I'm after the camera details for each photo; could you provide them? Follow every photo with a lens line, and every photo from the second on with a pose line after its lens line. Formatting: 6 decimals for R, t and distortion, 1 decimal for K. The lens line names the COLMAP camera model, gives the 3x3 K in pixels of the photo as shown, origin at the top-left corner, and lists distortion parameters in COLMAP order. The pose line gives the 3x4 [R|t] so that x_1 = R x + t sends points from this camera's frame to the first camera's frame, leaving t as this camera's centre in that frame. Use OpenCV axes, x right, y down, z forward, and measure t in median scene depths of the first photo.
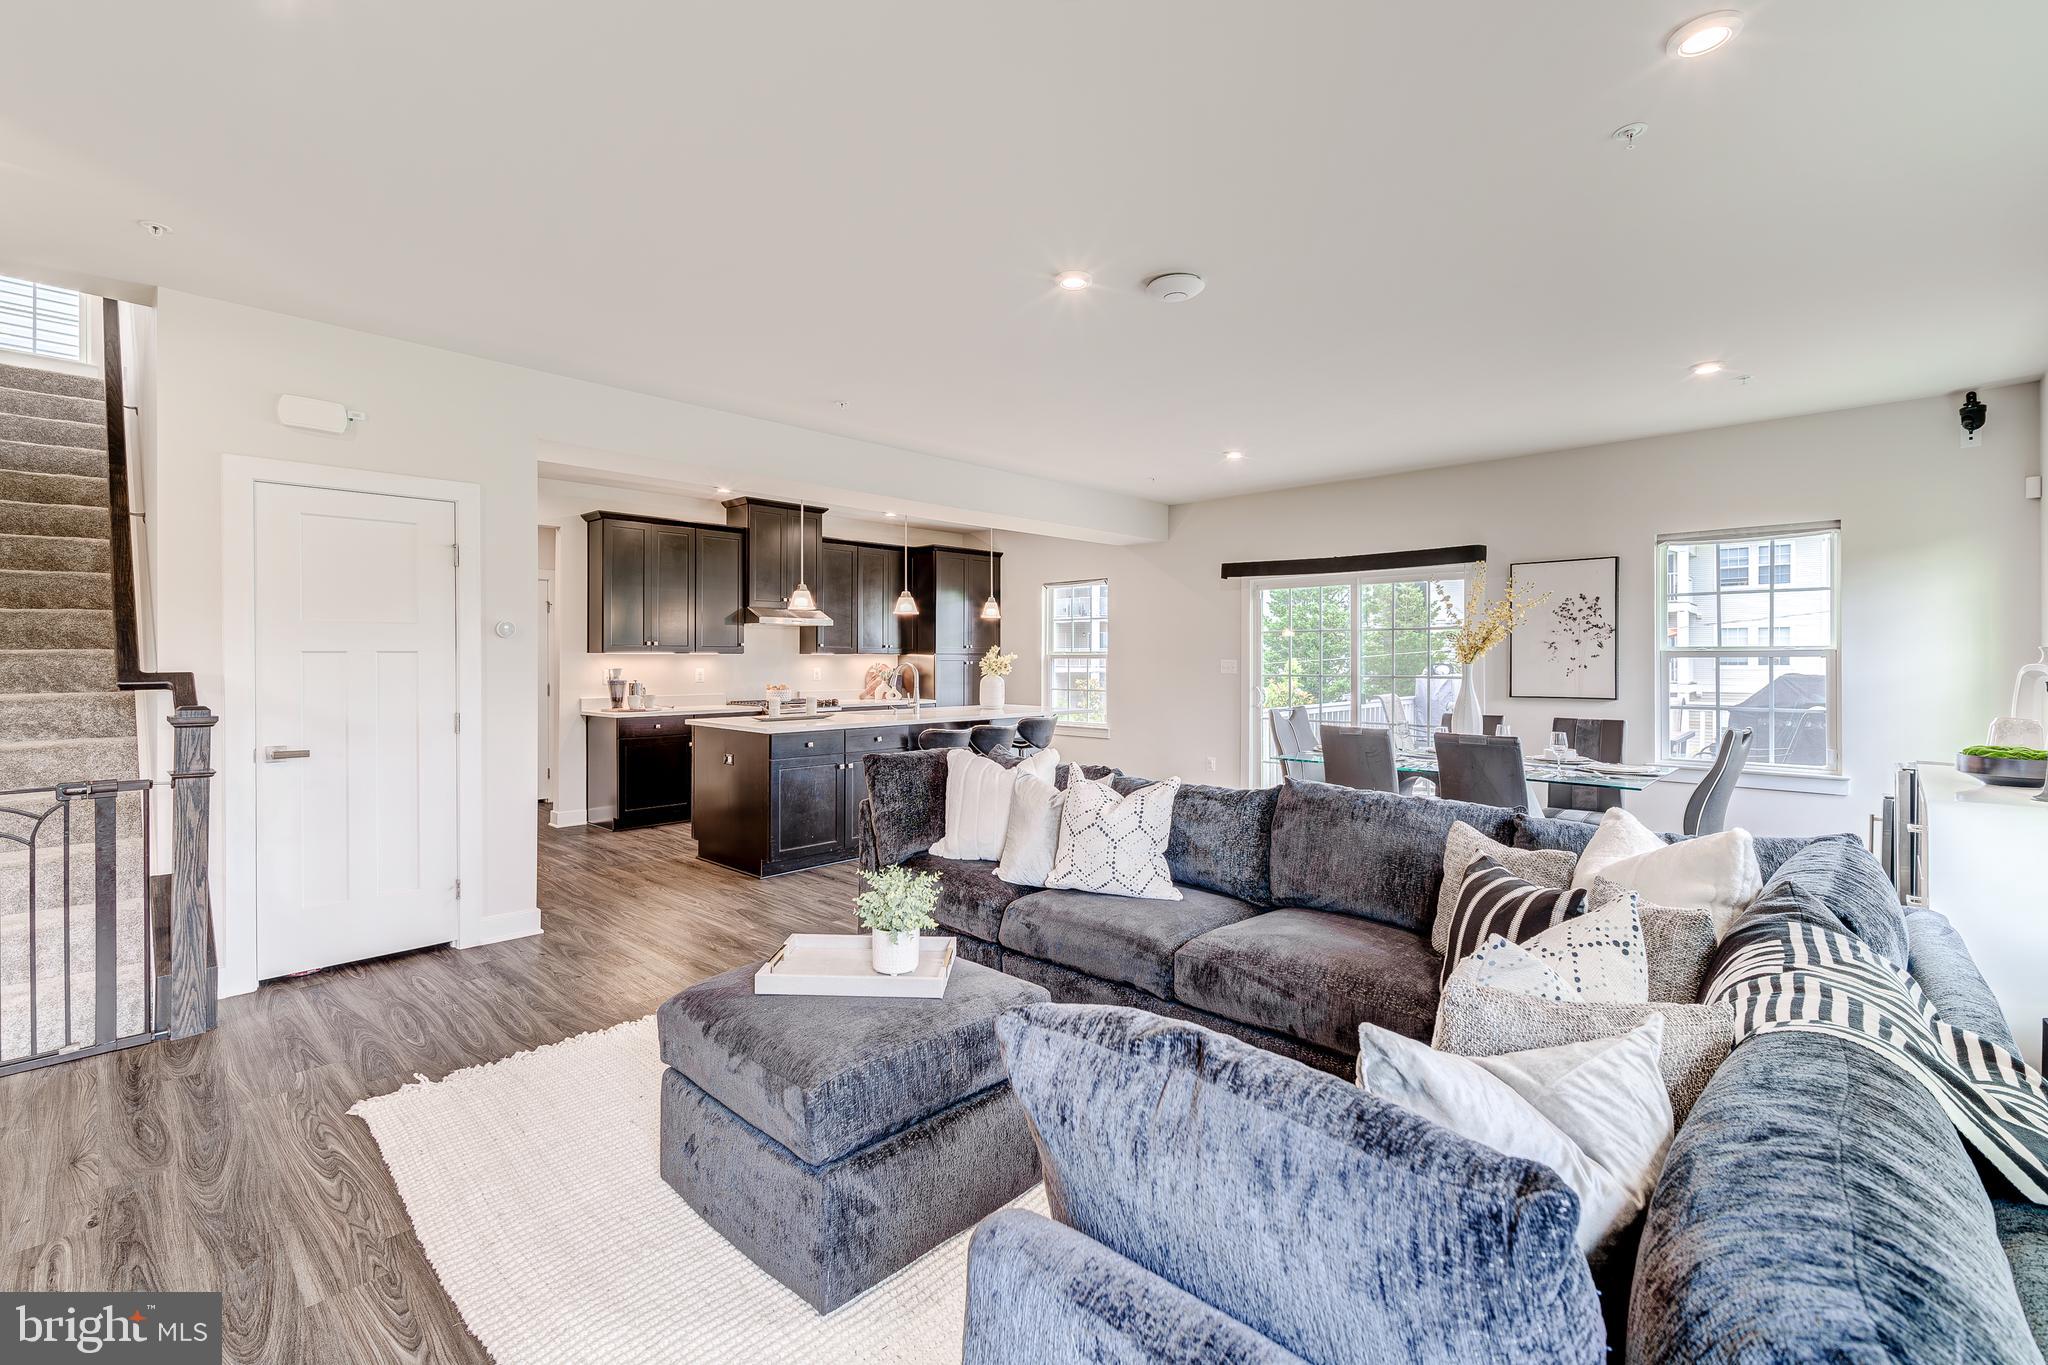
lens RADIAL K [[896.8, 0, 1030.0], [0, 896.8, 651.5], [0, 0, 1]] dist [0.000071, -0.000177]
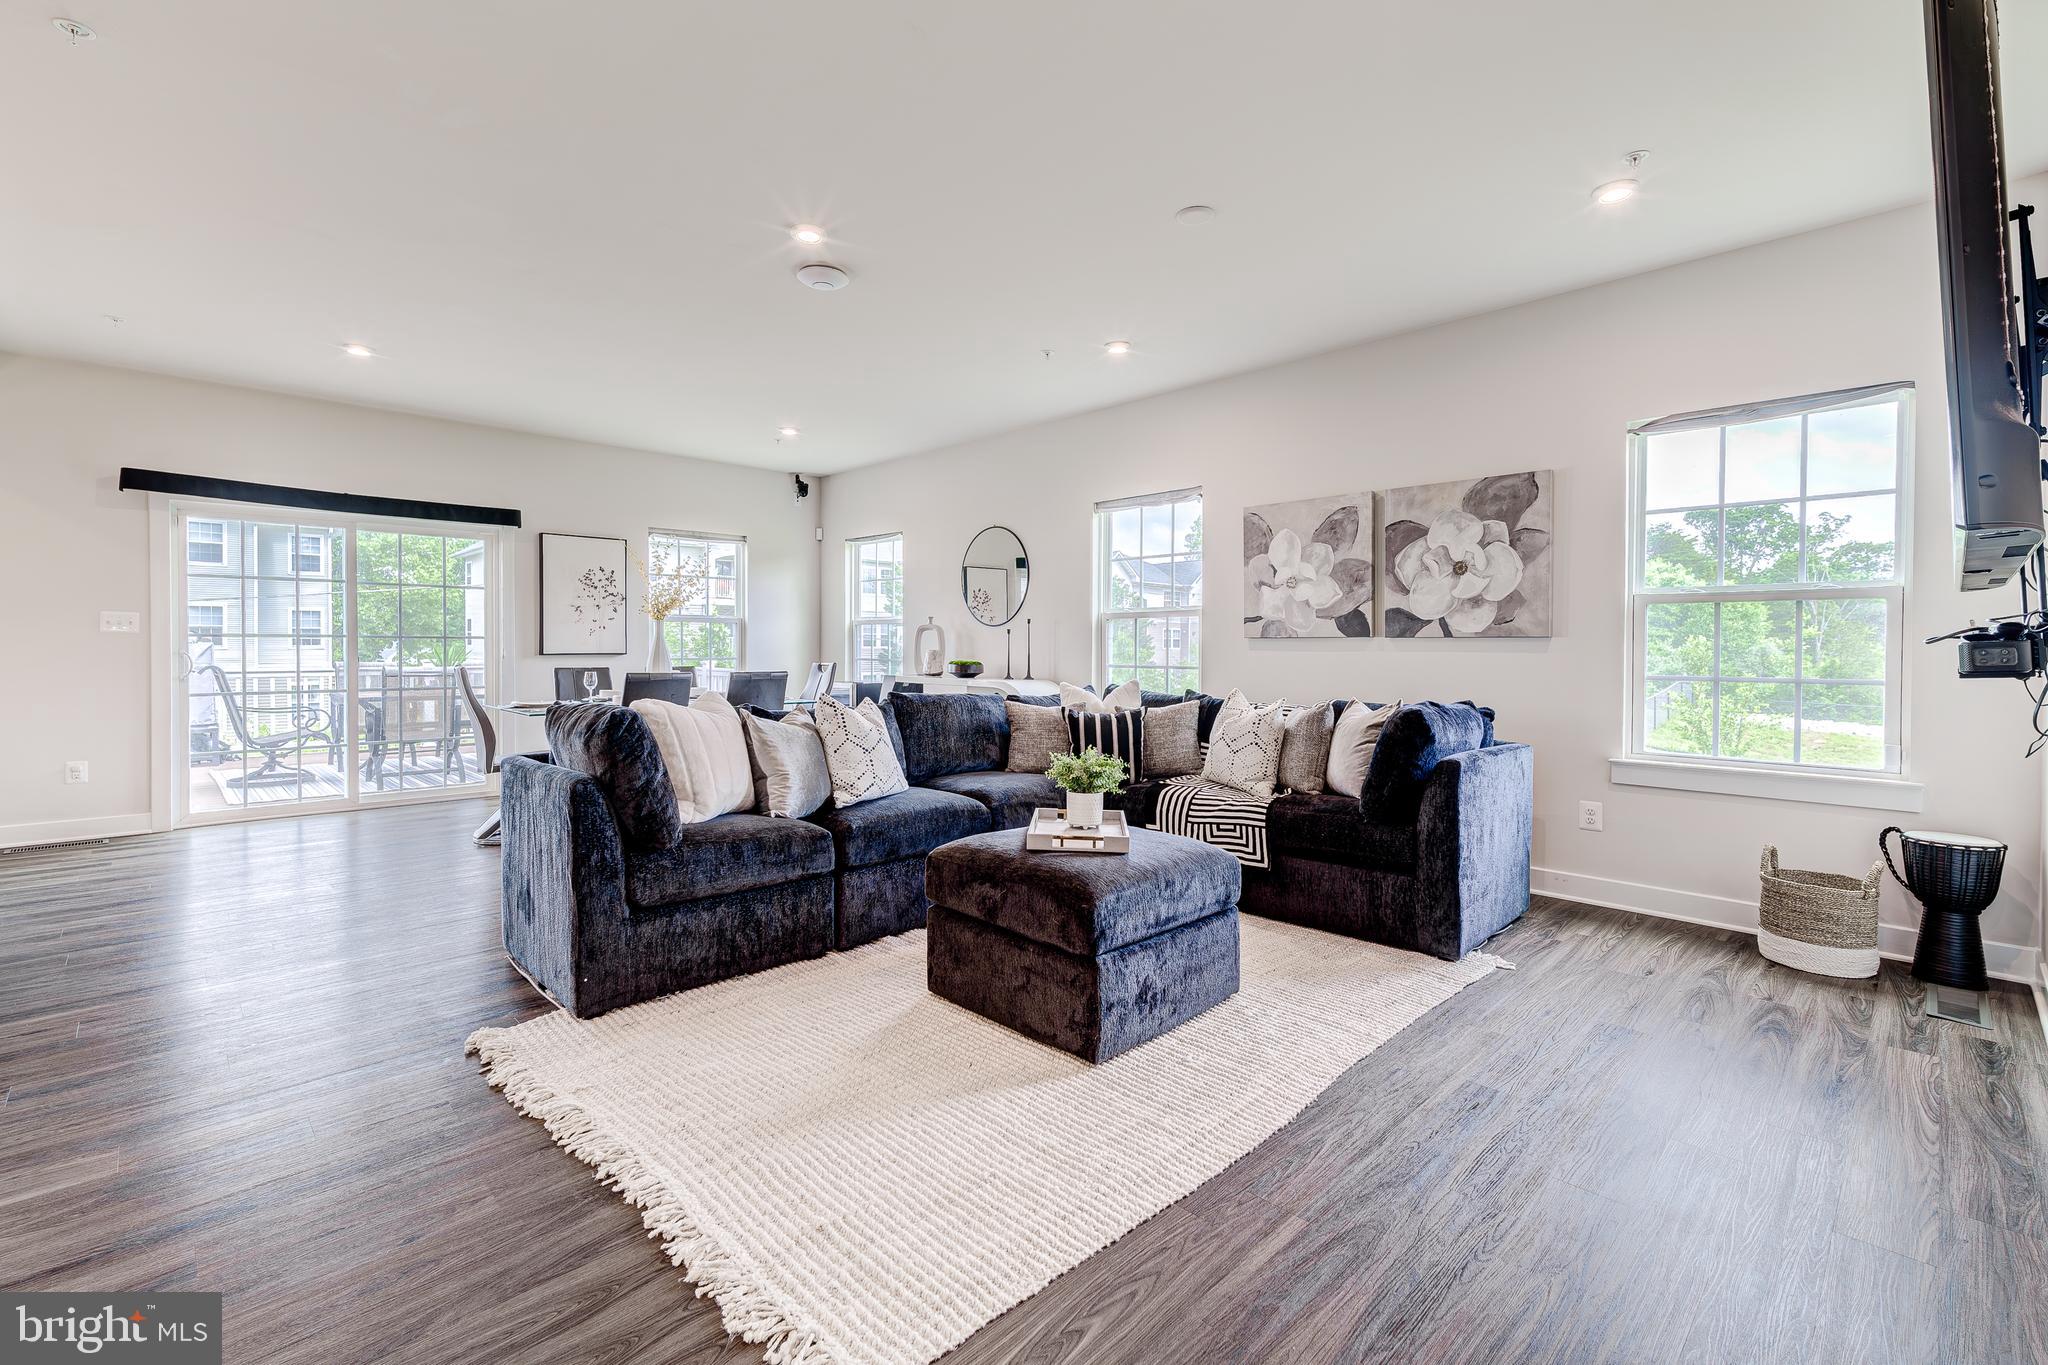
lens RADIAL K [[895.5, 0, 1021.5], [0, 895.5, 652.5], [0, 0, 1]] dist [0.005254, 0.000172]
pose [[0.039343, -0.004230, 0.999217, -0.412050], [-0.008919, 0.999950, 0.004584, 0.029201], [-0.999186, -0.009092, 0.039303, 0.296969]]
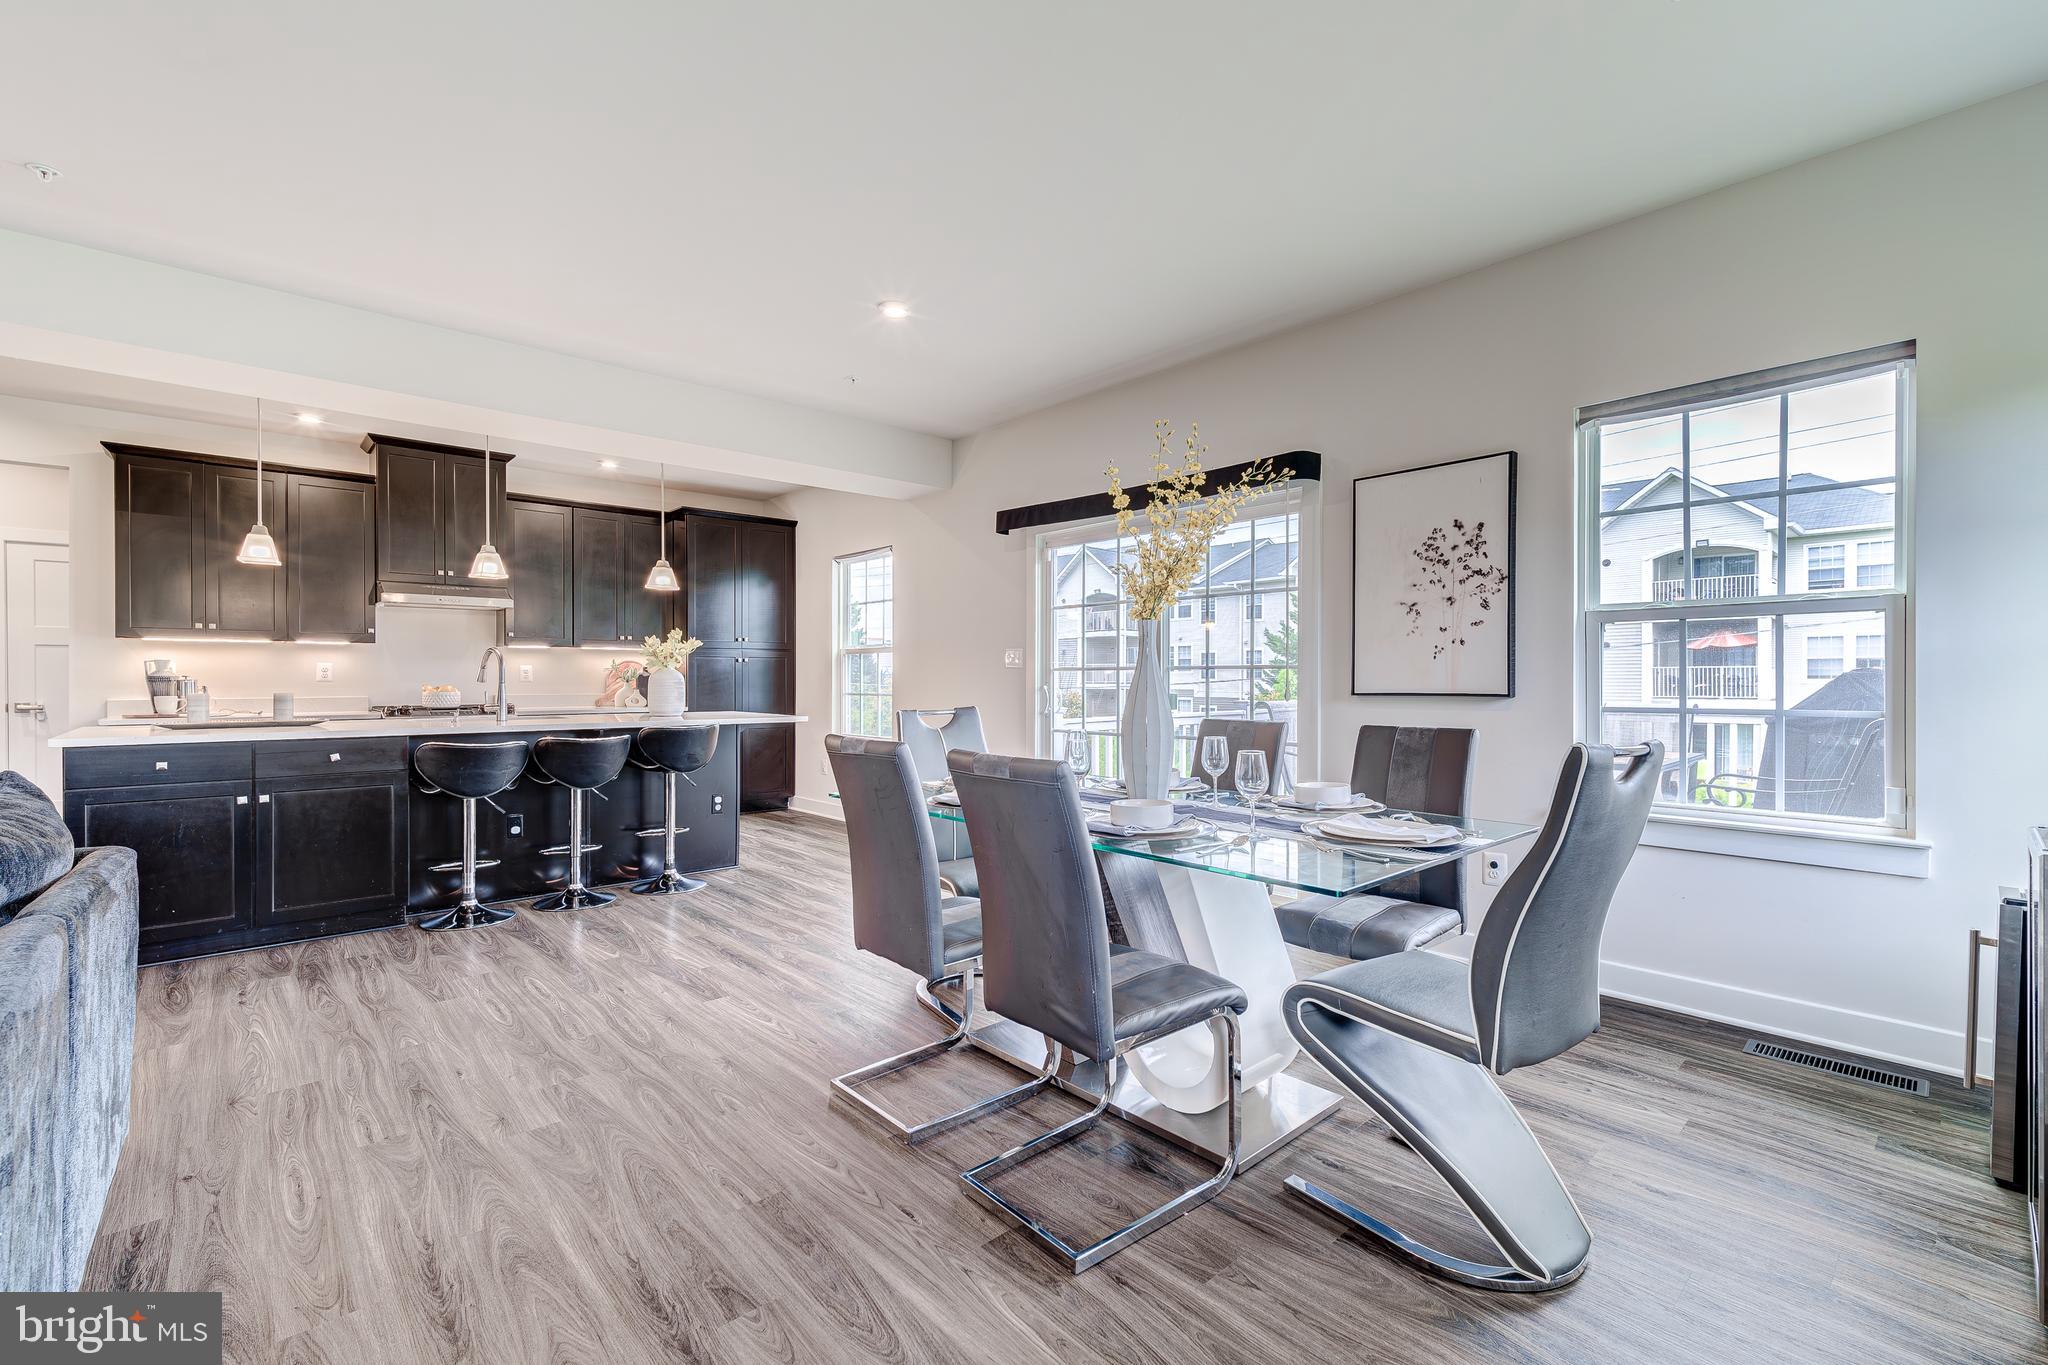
lens RADIAL K [[890.0, 0, 1026.2], [0, 890.0, 678.8], [0, 0, 1]] dist [0.000115, -0.000121]
pose [[0.997479, -0.000404, -0.070955, 0.279565], [0.001032, 0.999961, 0.008811, 0.026606], [0.070948, -0.008862, 0.997441, 0.294073]]
